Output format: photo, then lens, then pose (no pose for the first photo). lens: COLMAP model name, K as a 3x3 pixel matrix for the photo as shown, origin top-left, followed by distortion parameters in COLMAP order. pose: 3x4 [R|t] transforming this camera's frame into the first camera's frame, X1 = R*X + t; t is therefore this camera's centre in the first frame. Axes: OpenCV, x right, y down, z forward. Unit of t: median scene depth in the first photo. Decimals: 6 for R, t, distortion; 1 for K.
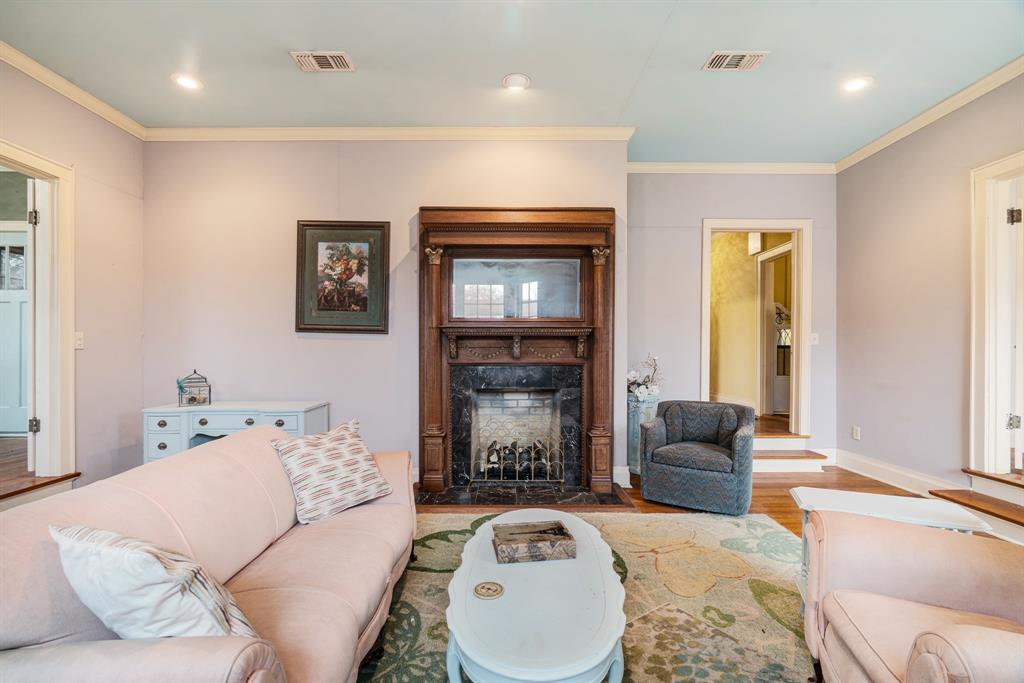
lens RADIAL K [[458.0, 0, 510.2], [0, 458.0, 349.8], [0, 0, 1]] dist [-0.002776, 0.000168]
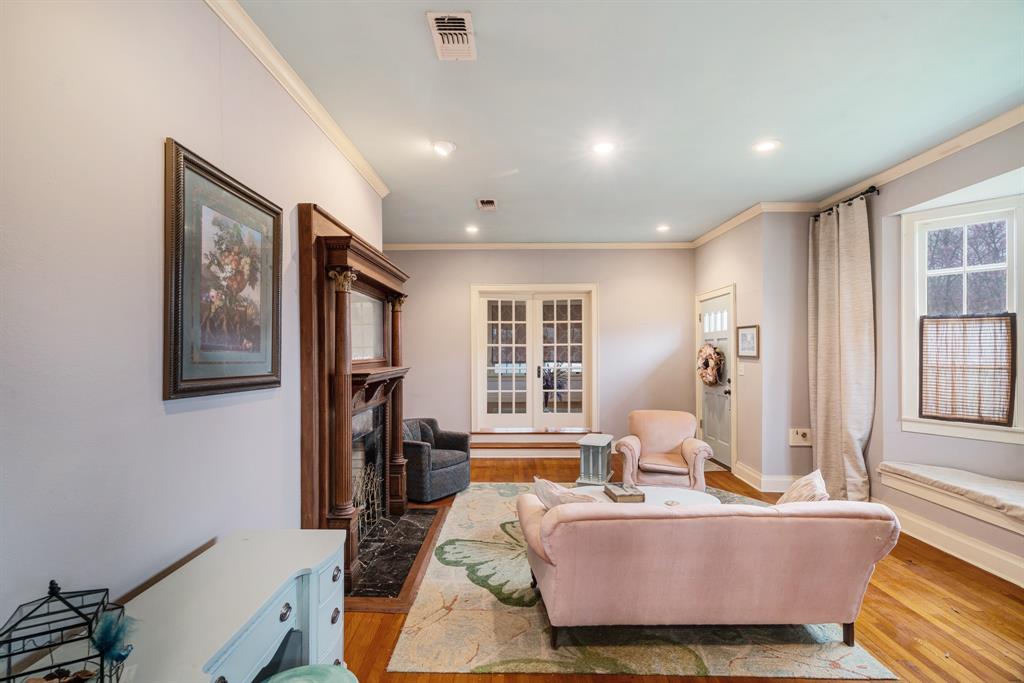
lens RADIAL K [[458.0, 0, 510.8], [0, 458.0, 344.7], [0, 0, 1]] dist [-0.002776, 0.000168]
pose [[0.006823, 0.012923, 0.999893, -0.884812], [-0.001509, 0.999915, -0.012913, -0.084861], [-0.999976, -0.001420, 0.006842, 0.679817]]
